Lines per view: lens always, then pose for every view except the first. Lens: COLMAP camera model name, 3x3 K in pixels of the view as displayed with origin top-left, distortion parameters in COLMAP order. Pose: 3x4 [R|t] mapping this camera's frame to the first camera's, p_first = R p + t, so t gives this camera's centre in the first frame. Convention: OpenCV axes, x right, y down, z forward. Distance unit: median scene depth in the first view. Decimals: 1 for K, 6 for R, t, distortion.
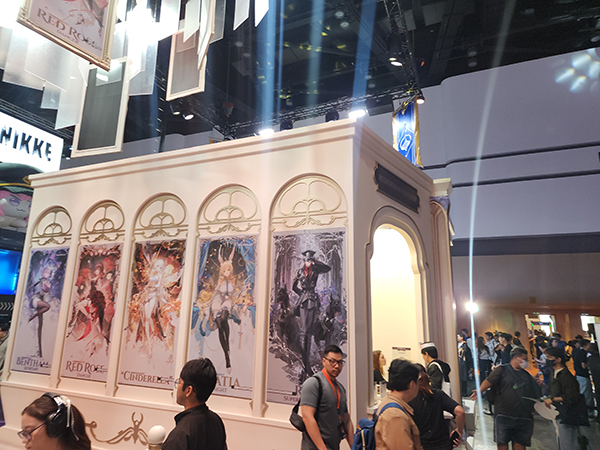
lens RADIAL K [[400.8, 0, 299.6], [0, 400.8, 225.4], [0, 0, 1]] dist [0.005553, -0.004183]
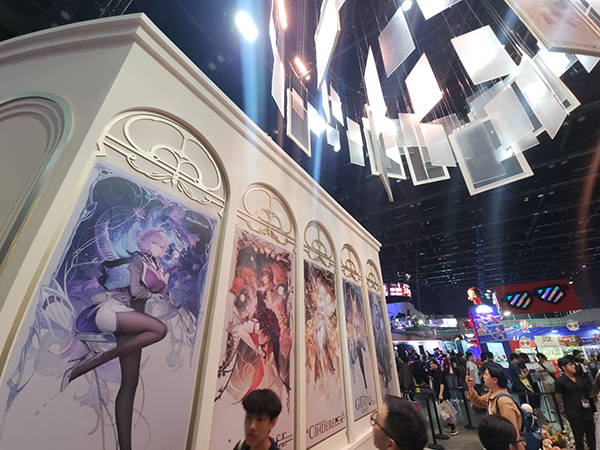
lens RADIAL K [[243.4, 0, 298.4], [0, 243.4, 226.0], [0, 0, 1]] dist [0.001298, -0.000060]
pose [[0.195653, 0.409058, 0.891286, -0.918270], [-0.223306, 0.903559, -0.365672, 0.176637], [-0.954911, -0.127485, 0.268129, 0.864648]]
